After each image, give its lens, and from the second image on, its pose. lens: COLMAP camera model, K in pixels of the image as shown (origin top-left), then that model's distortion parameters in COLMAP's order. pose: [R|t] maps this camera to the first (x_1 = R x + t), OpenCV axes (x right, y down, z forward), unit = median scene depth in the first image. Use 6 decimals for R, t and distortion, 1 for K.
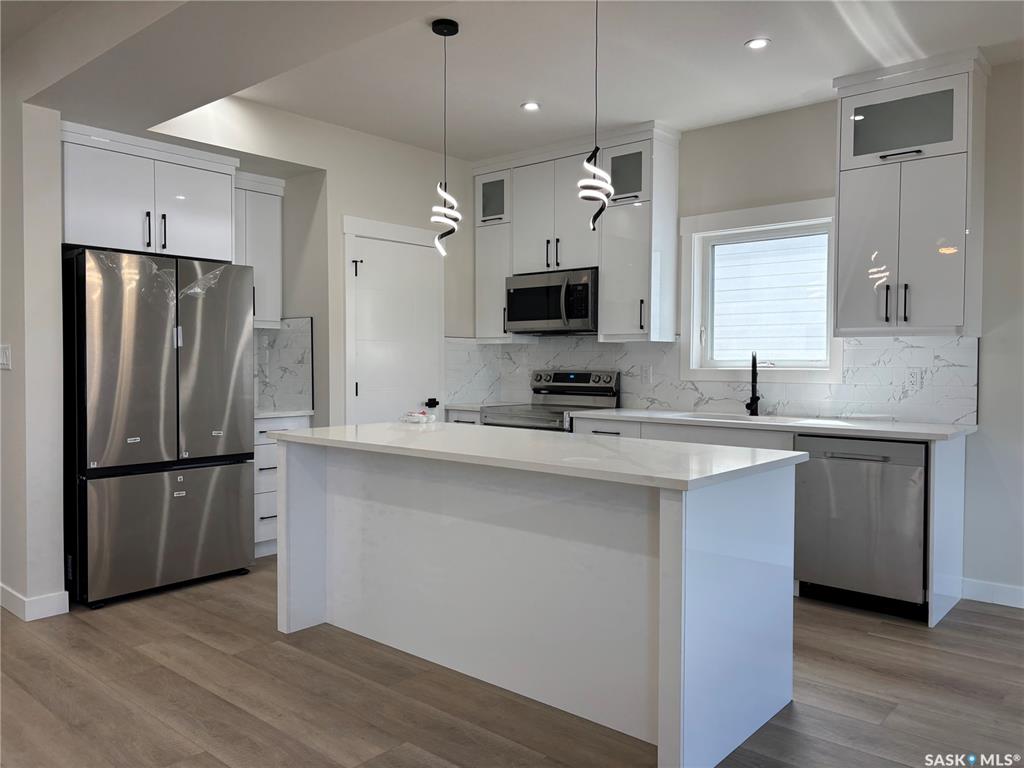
lens RADIAL K [[774.7, 0, 517.5], [0, 774.7, 385.6], [0, 0, 1]] dist [0.052418, -0.065853]
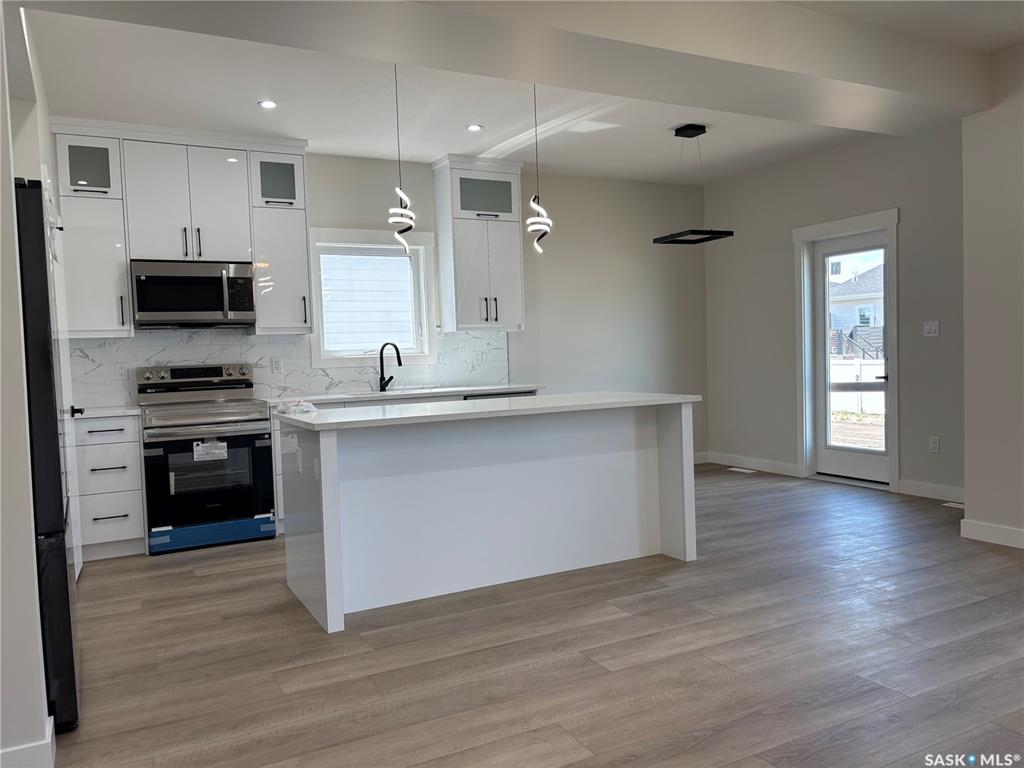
lens RADIAL K [[774.7, 0, 512.8], [0, 774.7, 389.5], [0, 0, 1]] dist [0.052418, -0.065853]
pose [[0.367750, -0.061252, 0.927905, -0.788005], [0.064782, 0.997092, 0.040145, -0.002824], [-0.927666, 0.045348, 0.370648, 0.312630]]
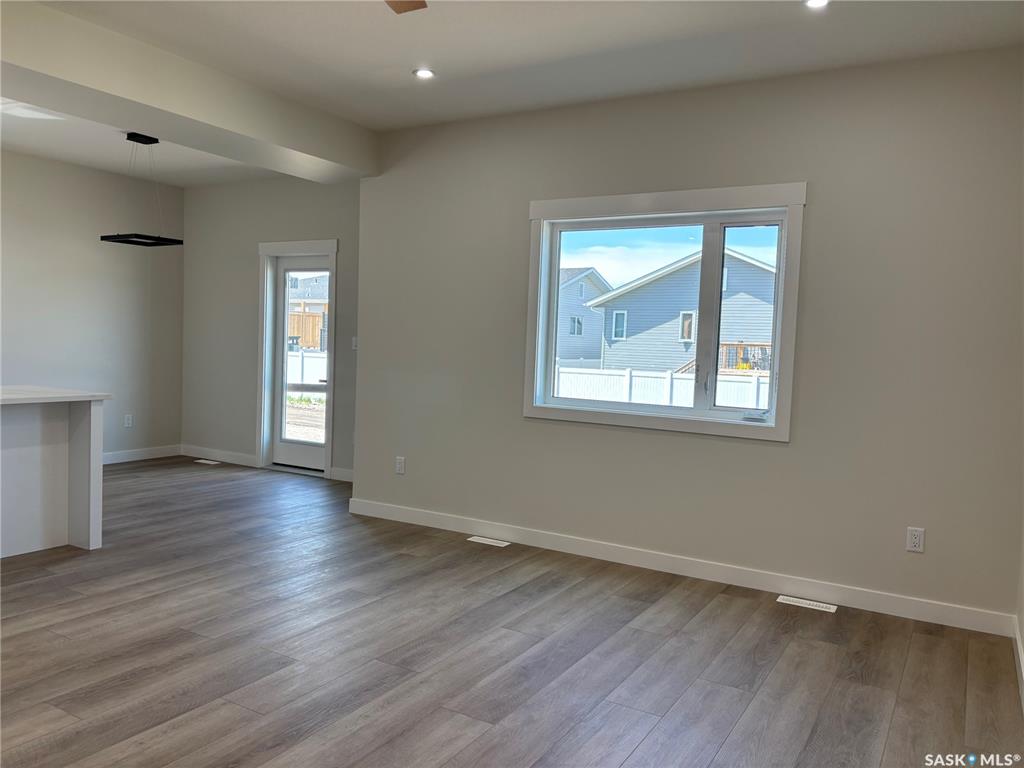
lens RADIAL K [[774.7, 0, 513.9], [0, 774.7, 387.3], [0, 0, 1]] dist [0.052418, -0.065853]
pose [[-0.174195, -0.066939, 0.982433, -0.906997], [-0.007145, 0.997746, 0.066716, -0.021535], [-0.984685, 0.004603, -0.174281, 0.129316]]
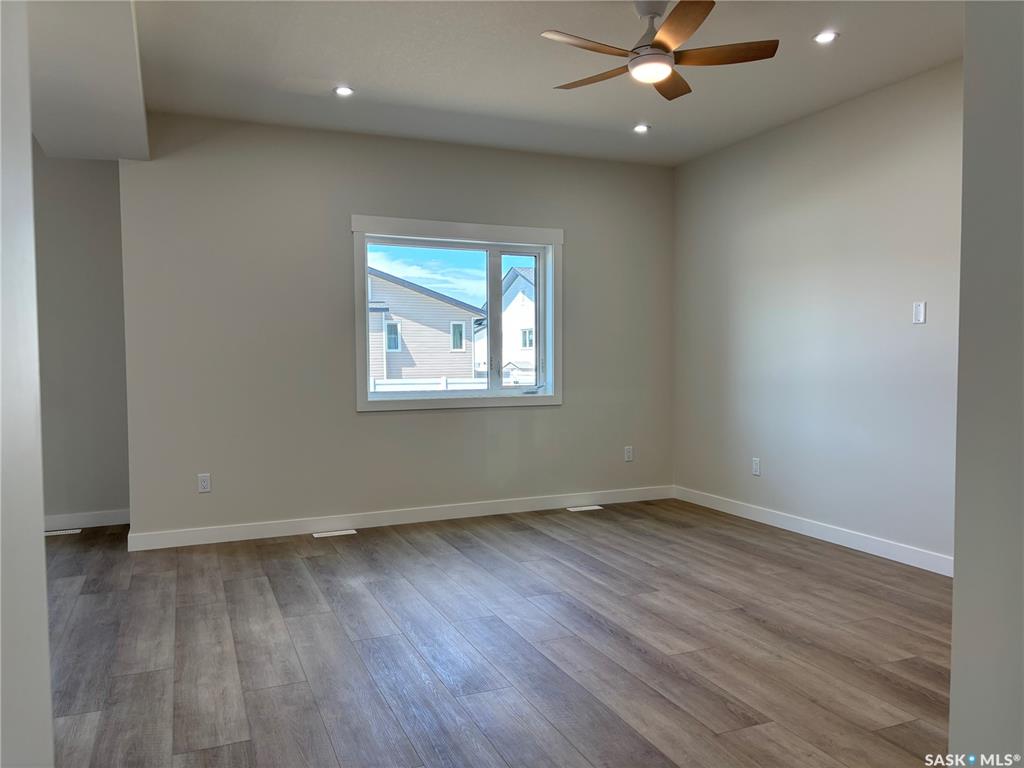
lens RADIAL K [[774.7, 0, 517.0], [0, 774.7, 388.6], [0, 0, 1]] dist [0.052418, -0.065853]
pose [[-0.900267, -0.014458, 0.435099, -0.605209], [0.018701, 0.997241, 0.071832, -0.023841], [-0.434937, 0.072804, -0.897513, 0.832157]]
